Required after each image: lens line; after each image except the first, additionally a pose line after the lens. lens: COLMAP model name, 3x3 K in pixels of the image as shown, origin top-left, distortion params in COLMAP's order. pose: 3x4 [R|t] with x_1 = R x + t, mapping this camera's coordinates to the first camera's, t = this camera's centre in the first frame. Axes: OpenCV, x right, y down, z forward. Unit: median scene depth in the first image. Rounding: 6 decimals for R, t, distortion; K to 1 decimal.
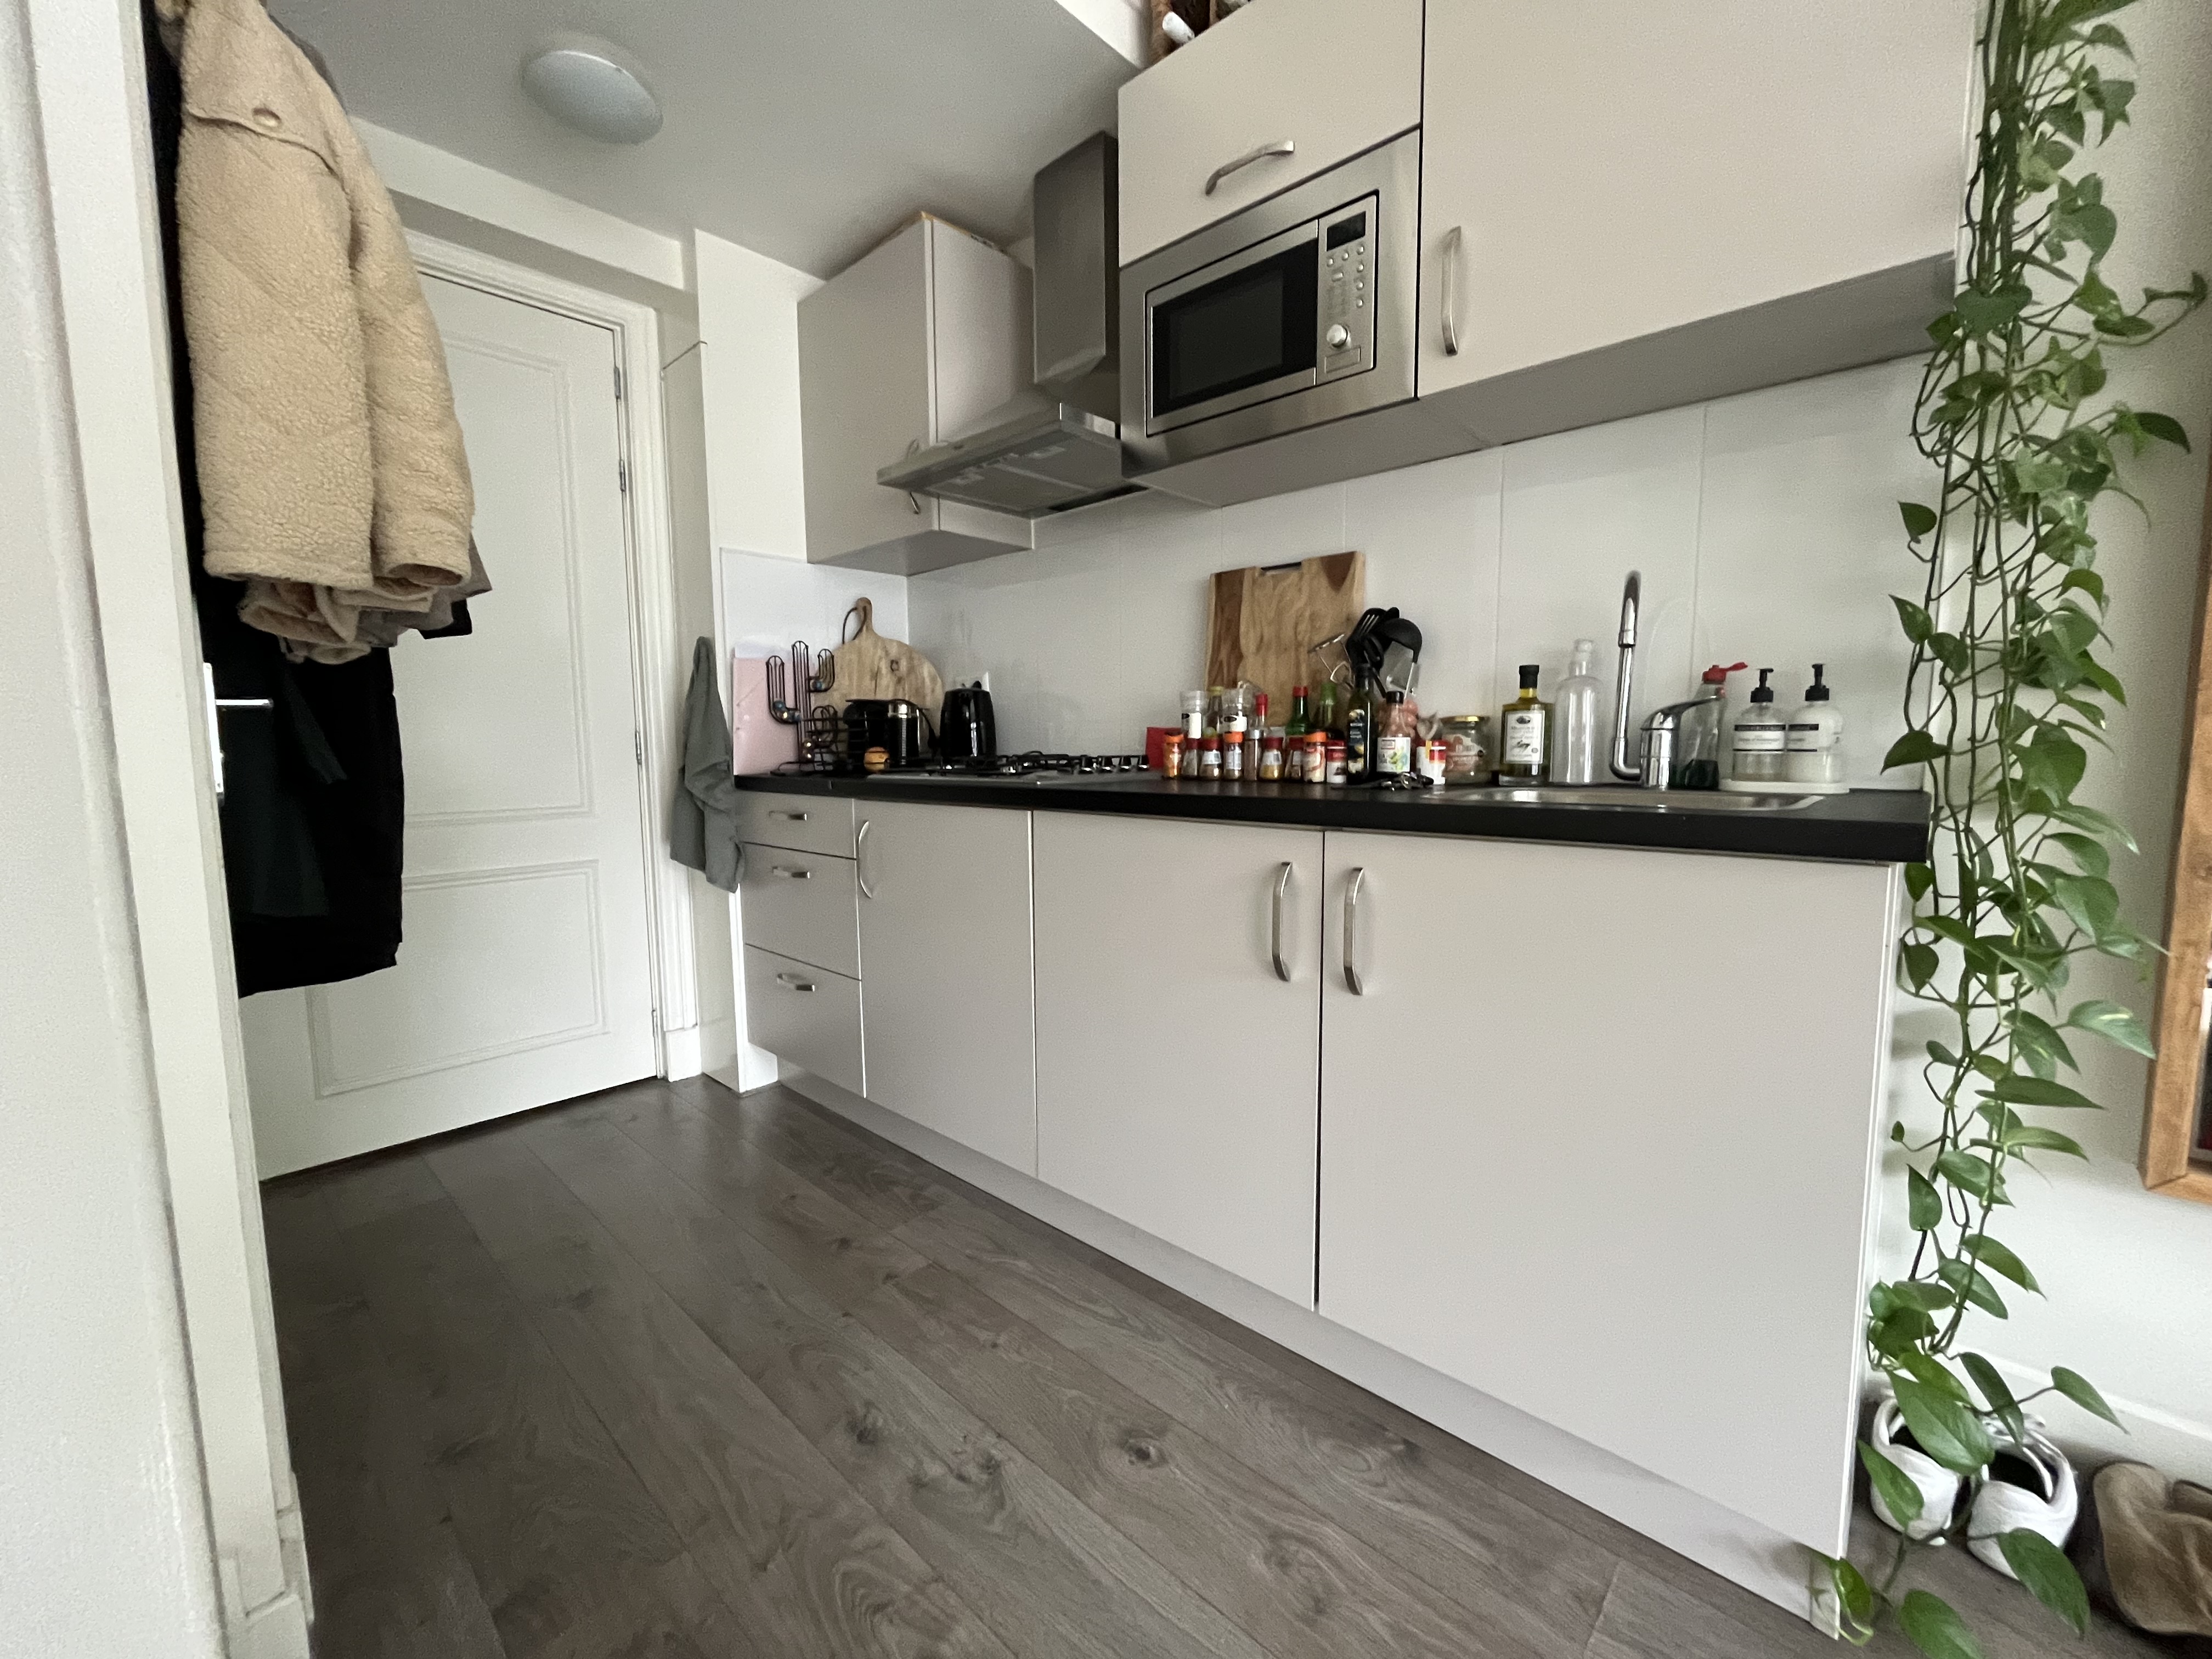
lens RADIAL K [[902.7, 0, 1099.3], [0, 902.7, 826.4], [0, 0, 1]] dist [0.001921, -0.000045]
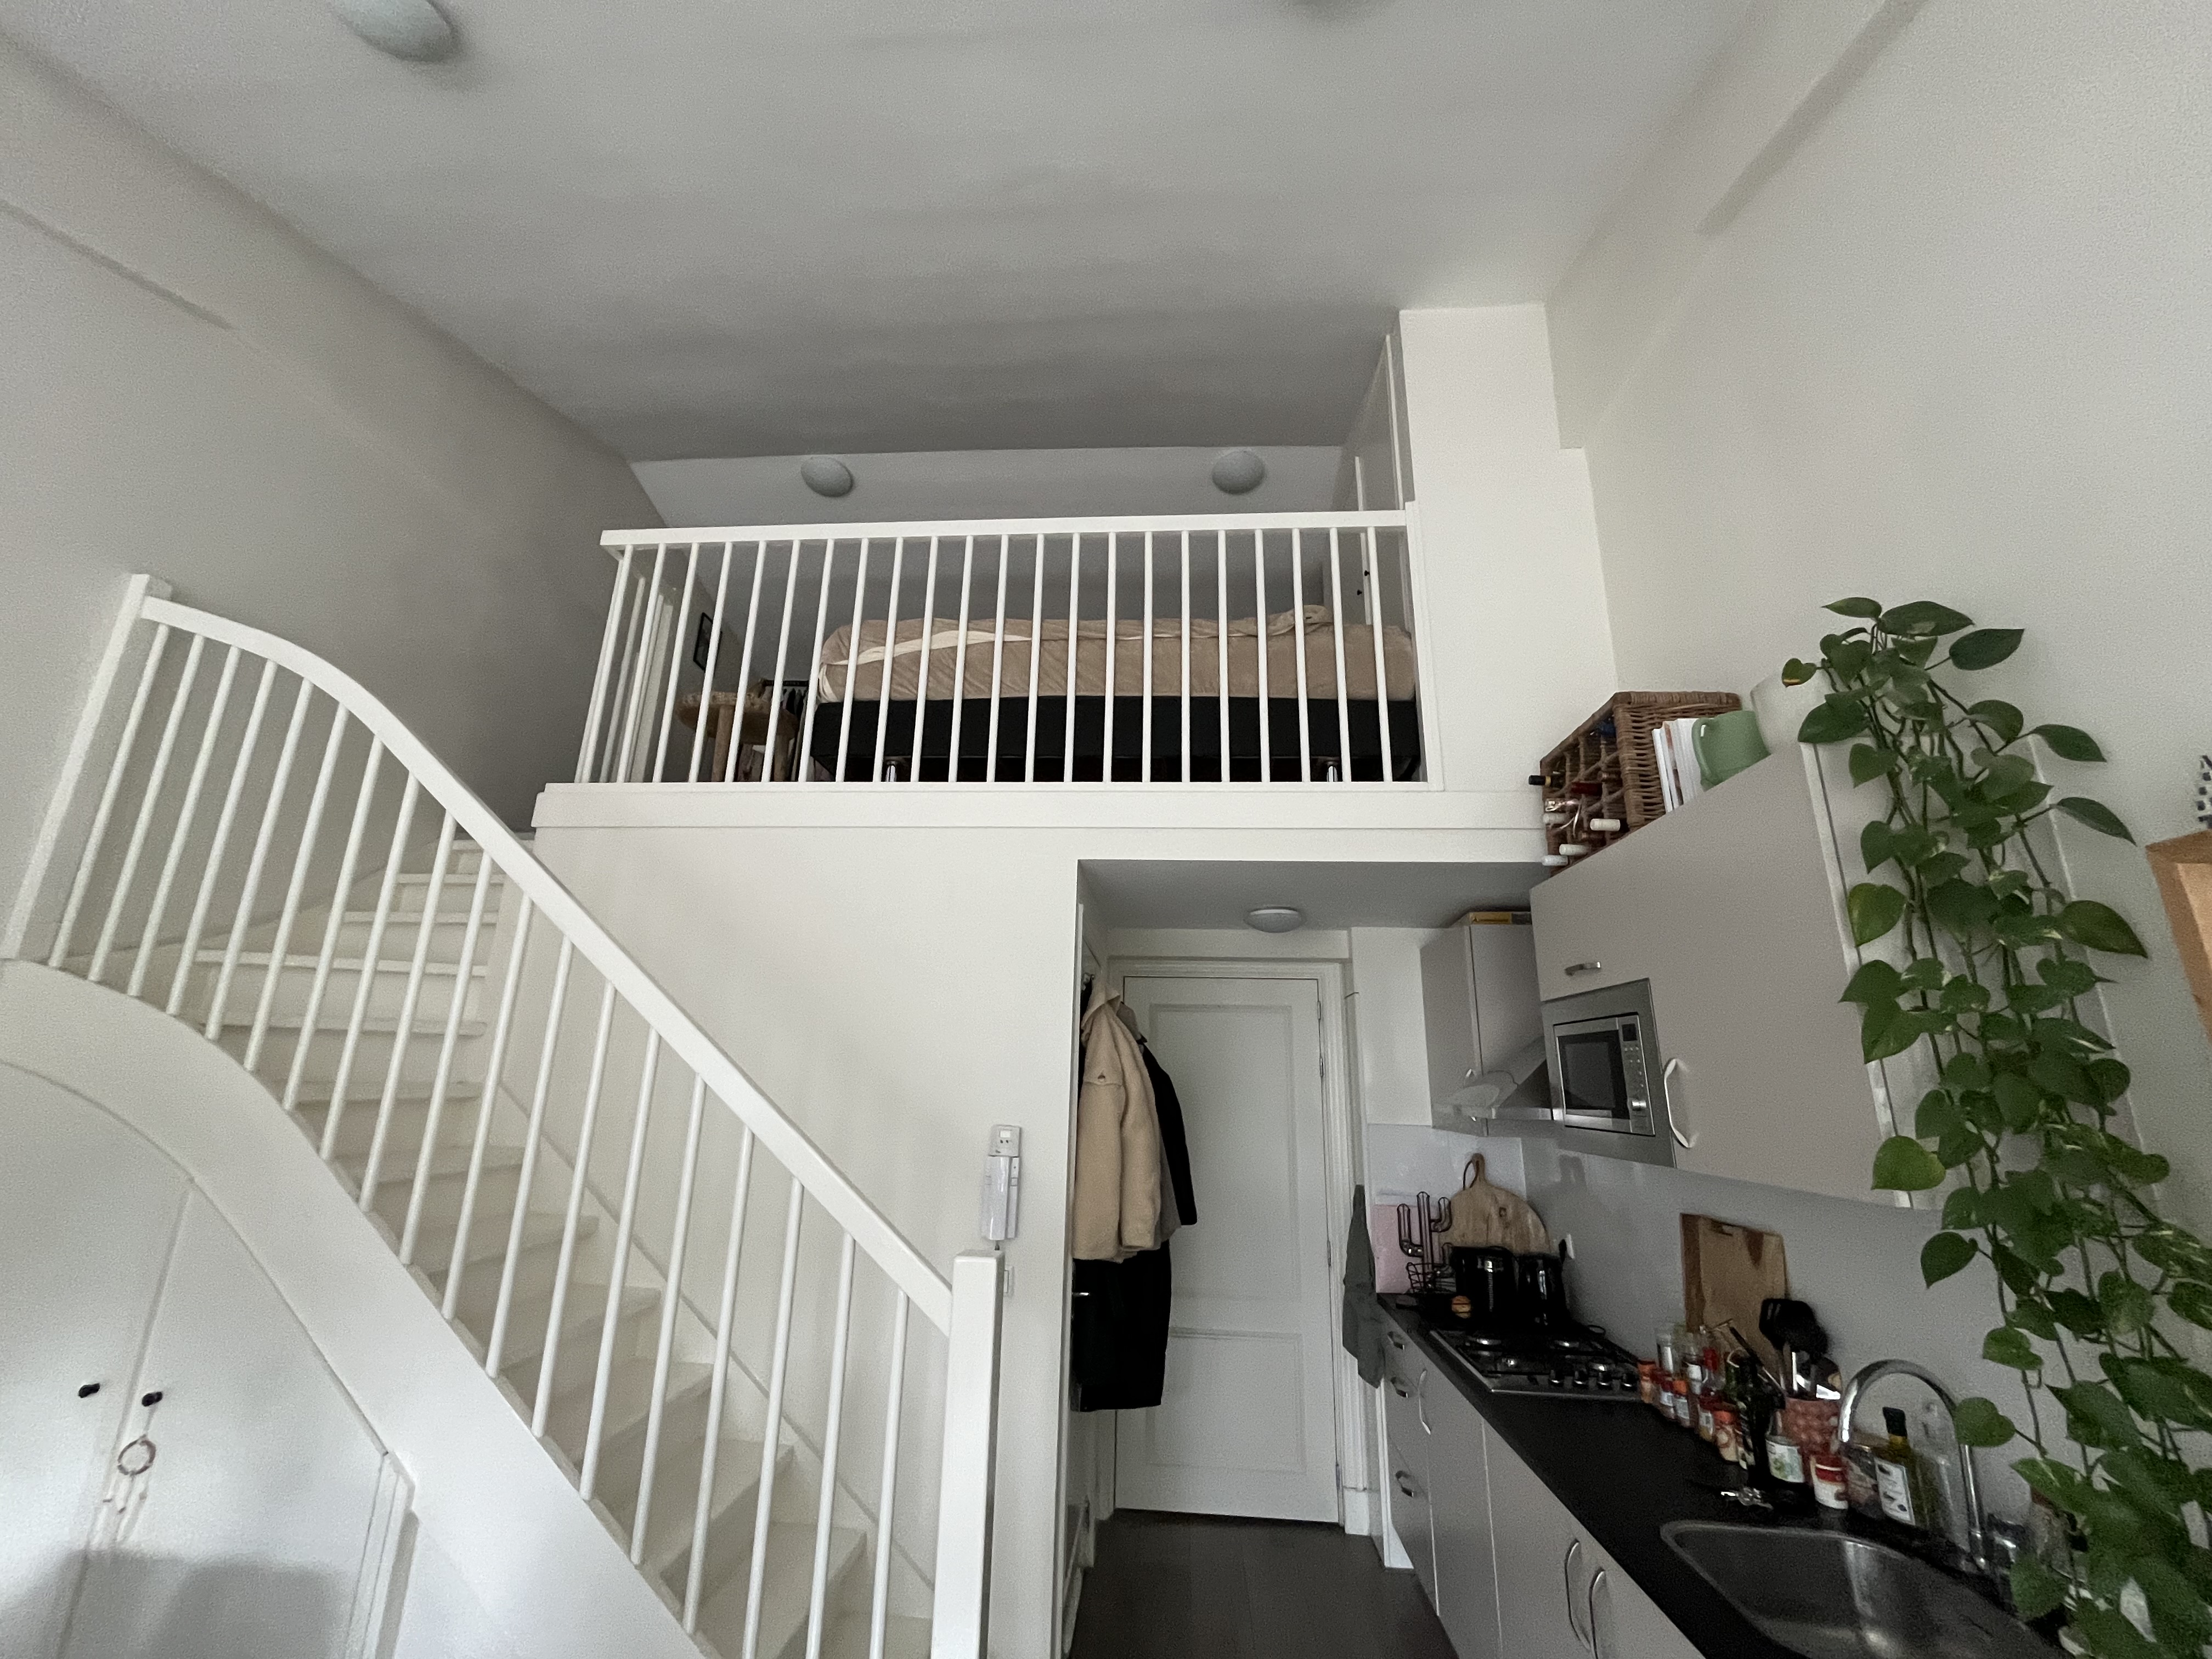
lens RADIAL K [[902.7, 0, 1099.3], [0, 902.7, 826.4], [0, 0, 1]] dist [0.001921, -0.000045]
pose [[0.619420, -0.187437, -0.762355, 0.523207], [-0.104622, 0.942709, -0.316786, -0.244725], [0.778057, 0.275983, 0.564323, -0.320207]]
